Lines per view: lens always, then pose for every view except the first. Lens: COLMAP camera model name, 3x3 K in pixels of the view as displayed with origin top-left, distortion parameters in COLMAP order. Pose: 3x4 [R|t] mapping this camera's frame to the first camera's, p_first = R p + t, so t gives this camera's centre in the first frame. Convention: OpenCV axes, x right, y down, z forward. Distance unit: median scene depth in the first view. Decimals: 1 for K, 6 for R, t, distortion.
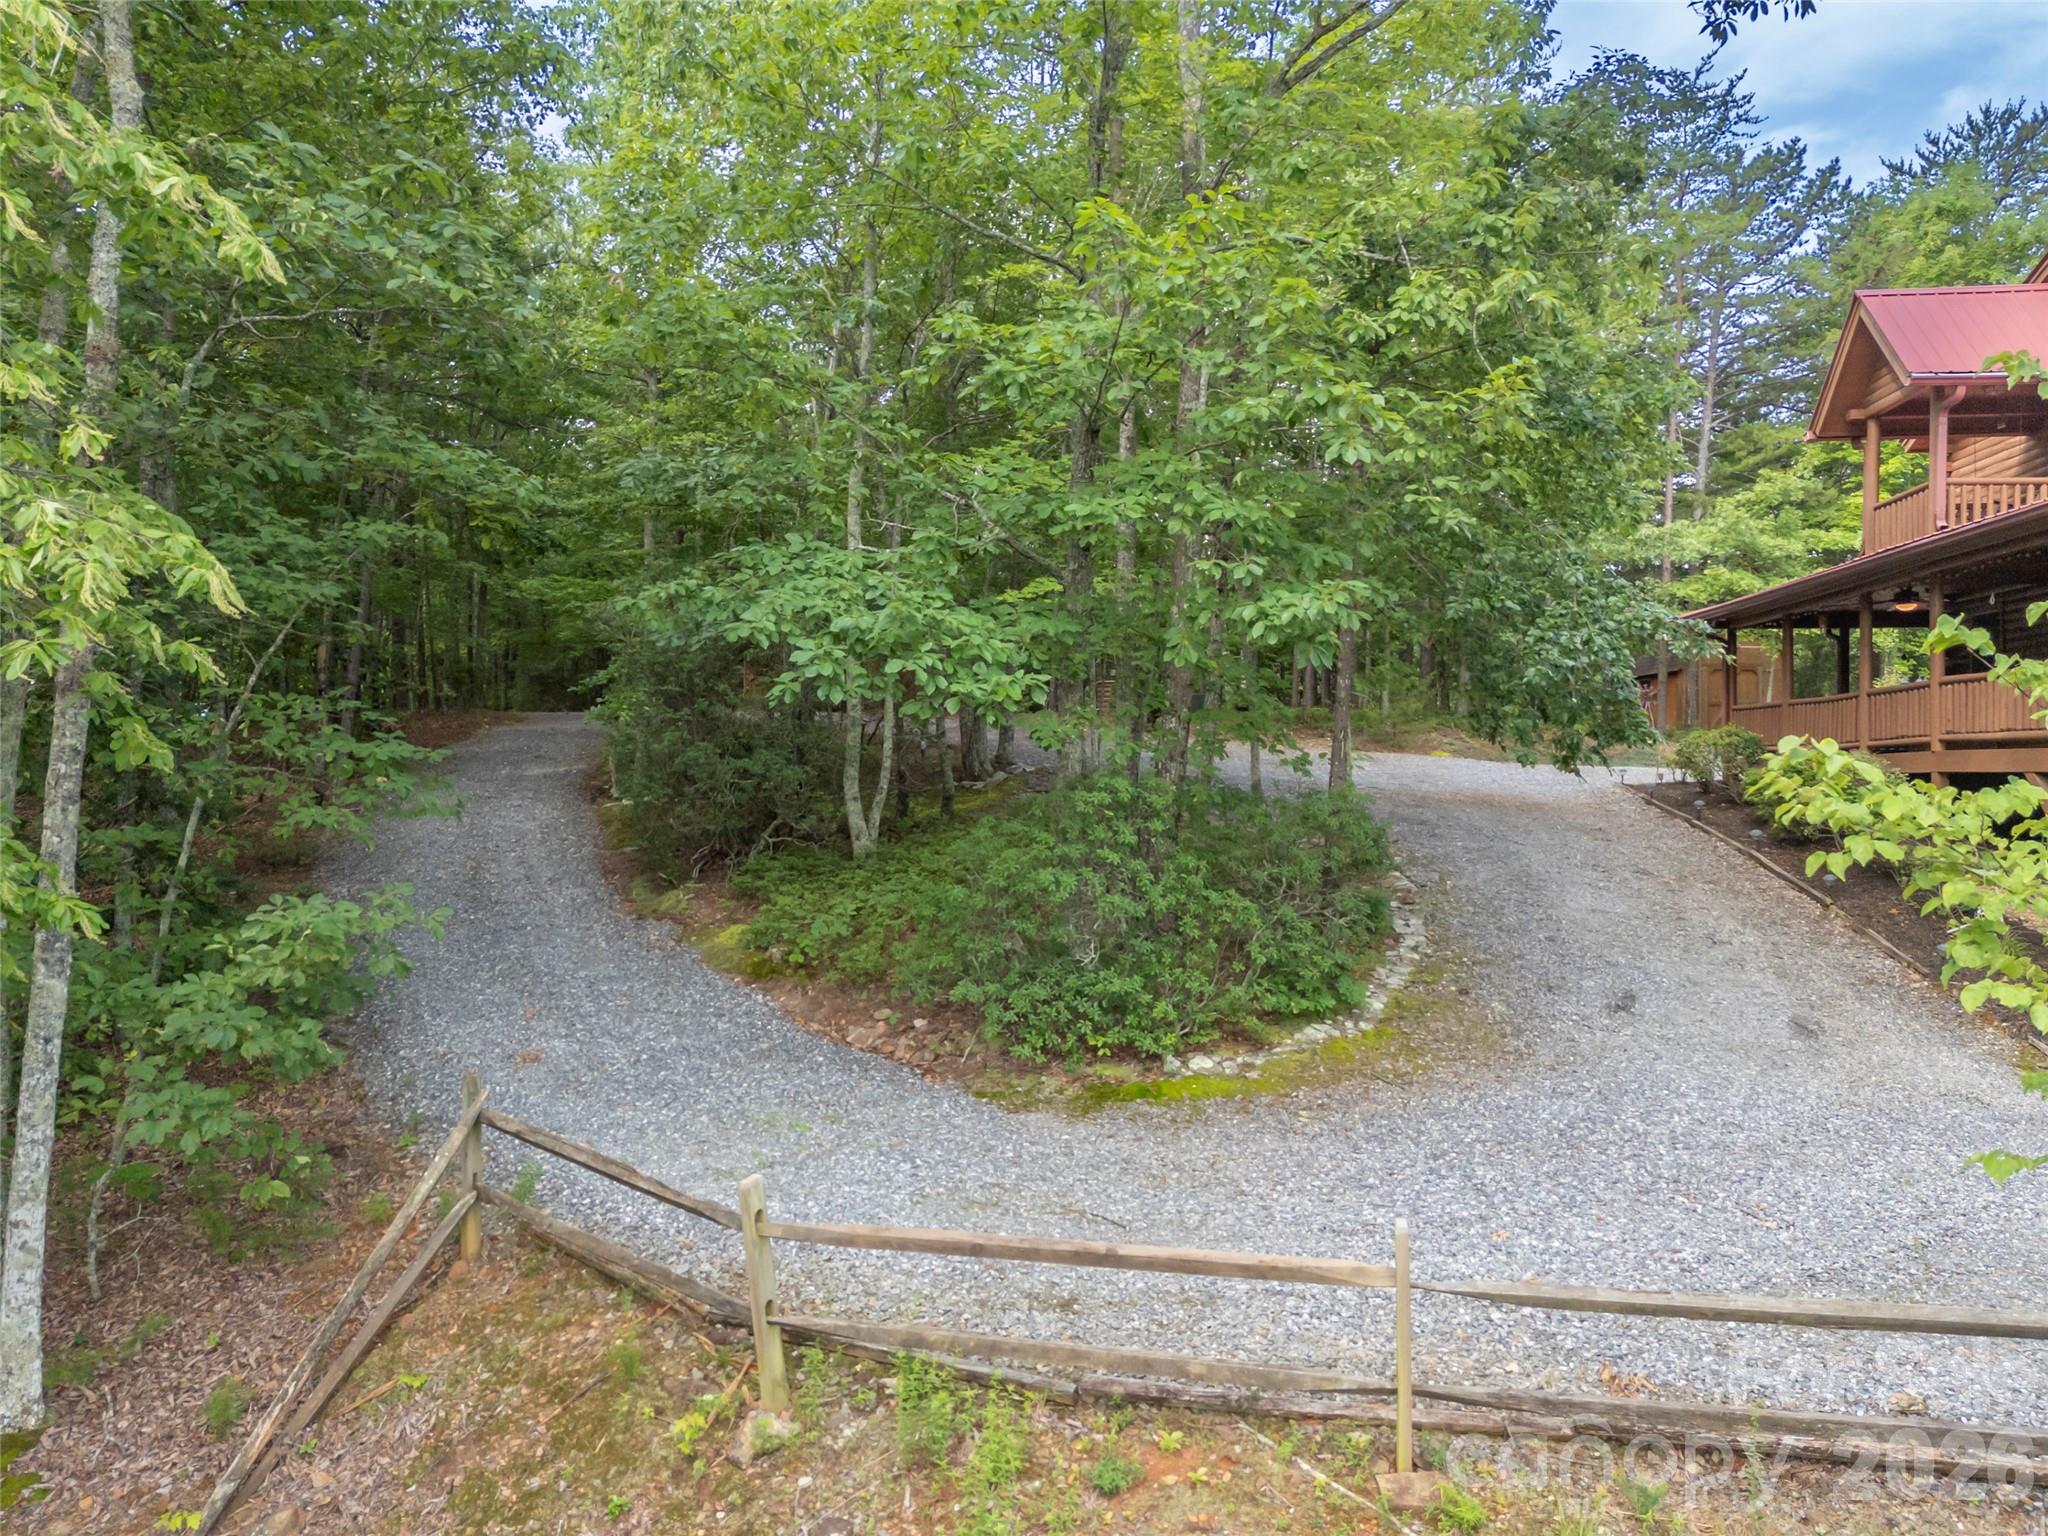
lens RADIAL K [[1491.7, 0, 1024.3], [0, 1491.7, 760.8], [0, 0, 1]] dist [0.102424, -0.072224]
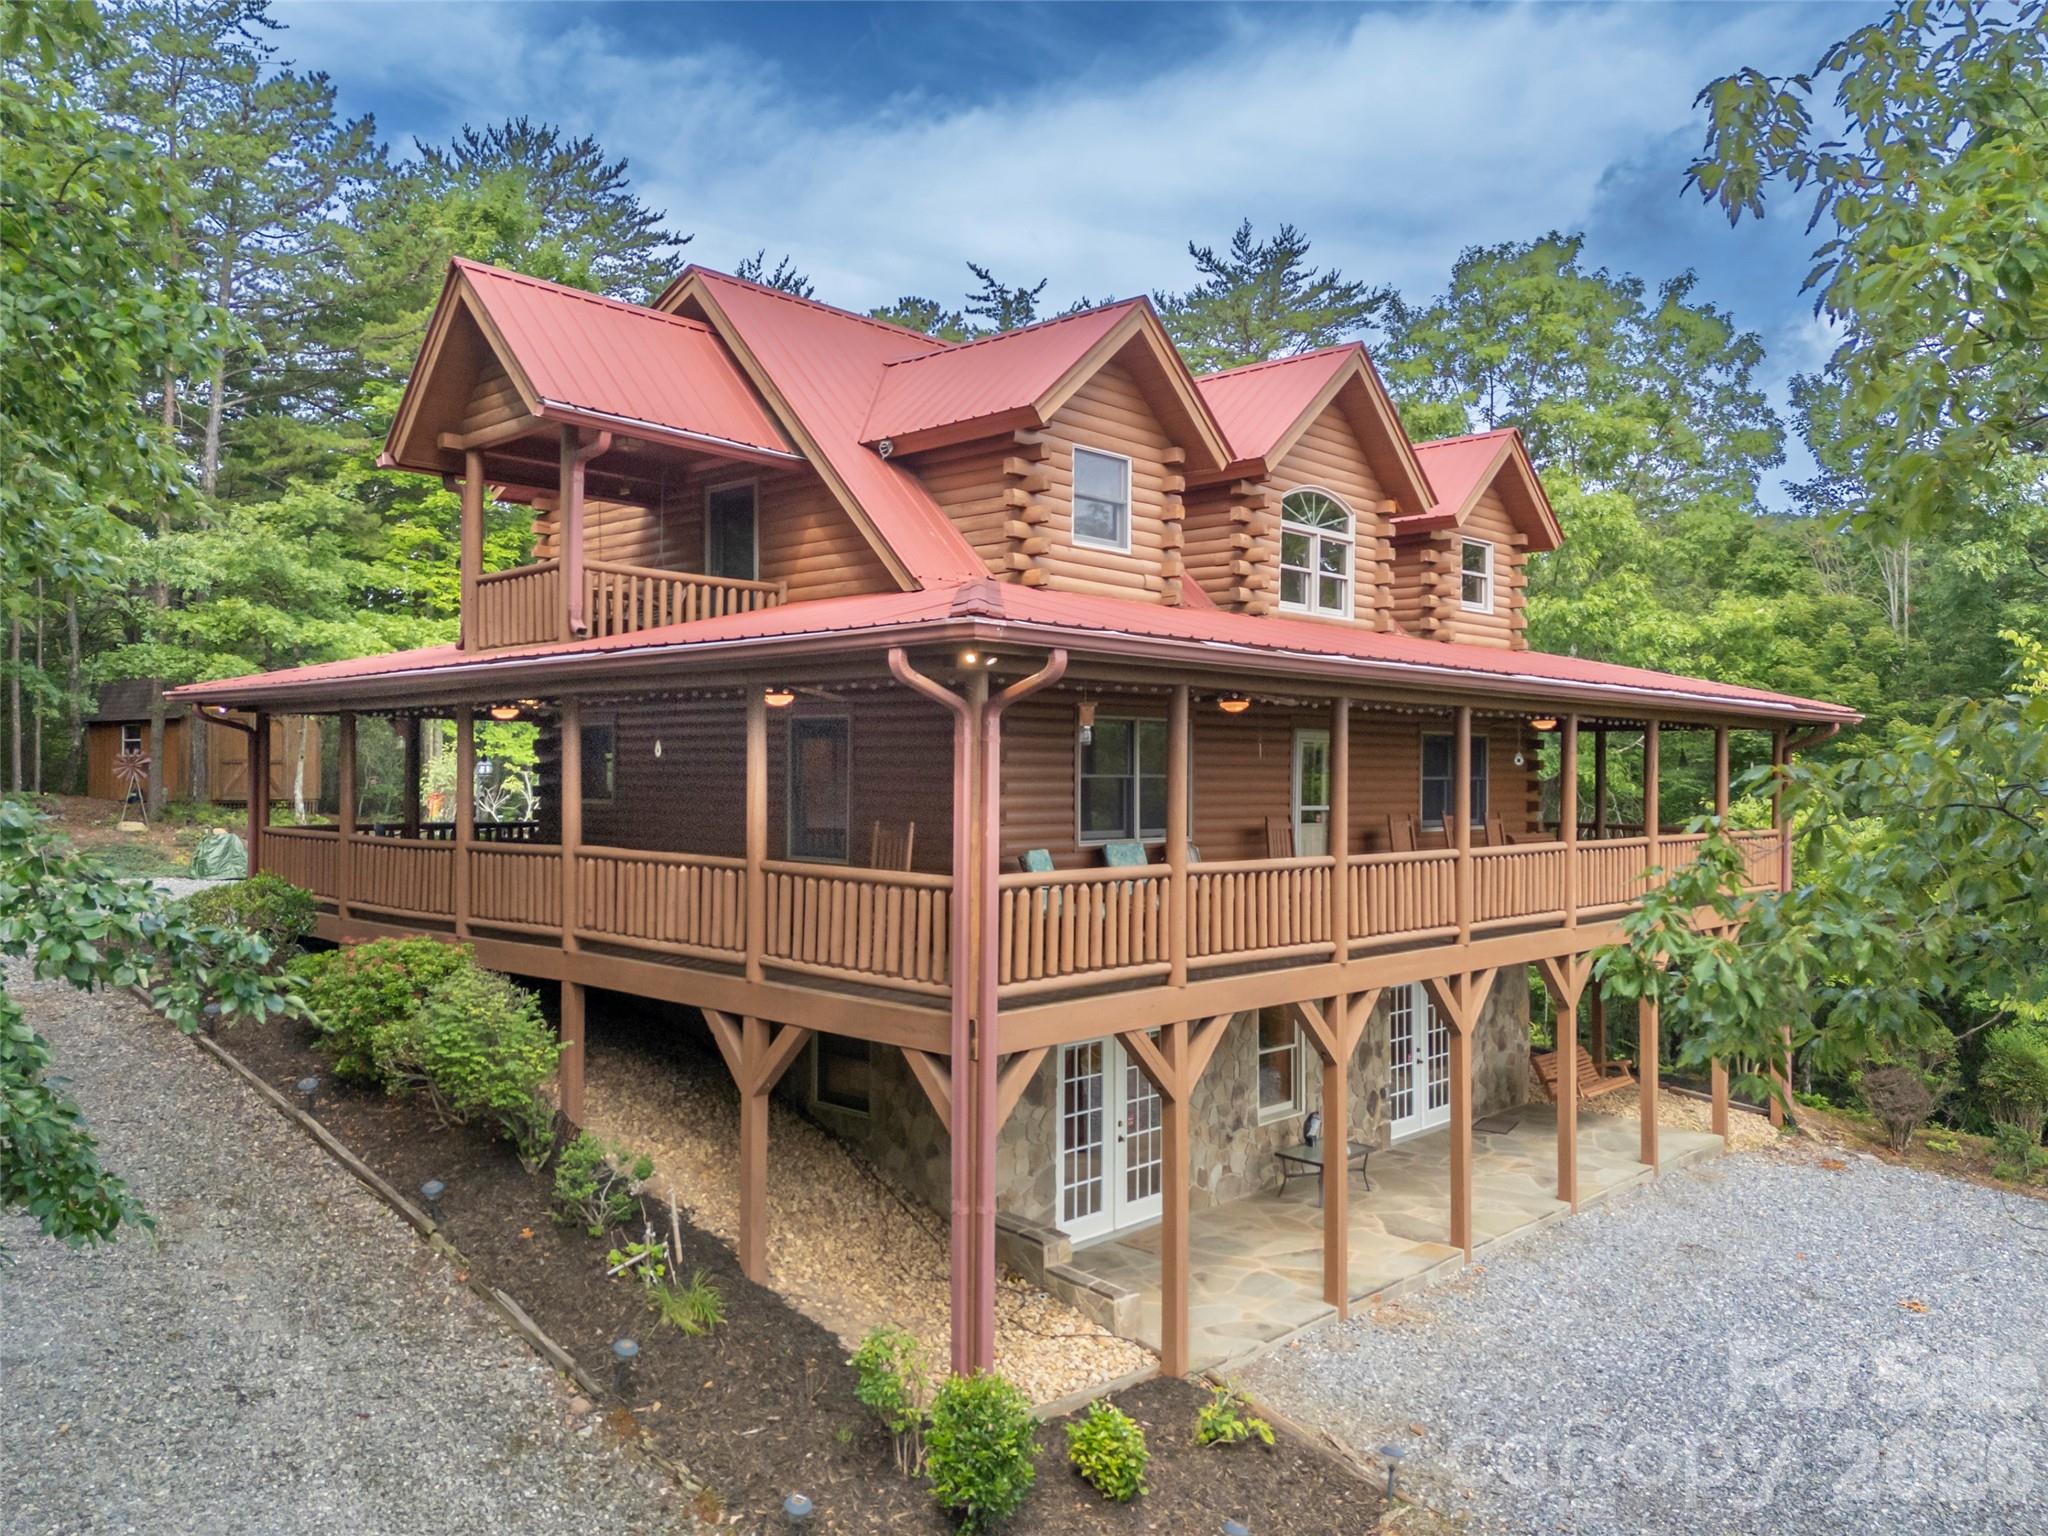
lens RADIAL K [[1491.7, 0, 1024.3], [0, 1491.7, 760.8], [0, 0, 1]] dist [0.102424, -0.072224]
pose [[0.611861, 0.003918, 0.790956, 0.094161], [-0.009069, 0.999957, 0.002062, -0.049957], [-0.790913, -0.008435, 0.611870, 0.219367]]
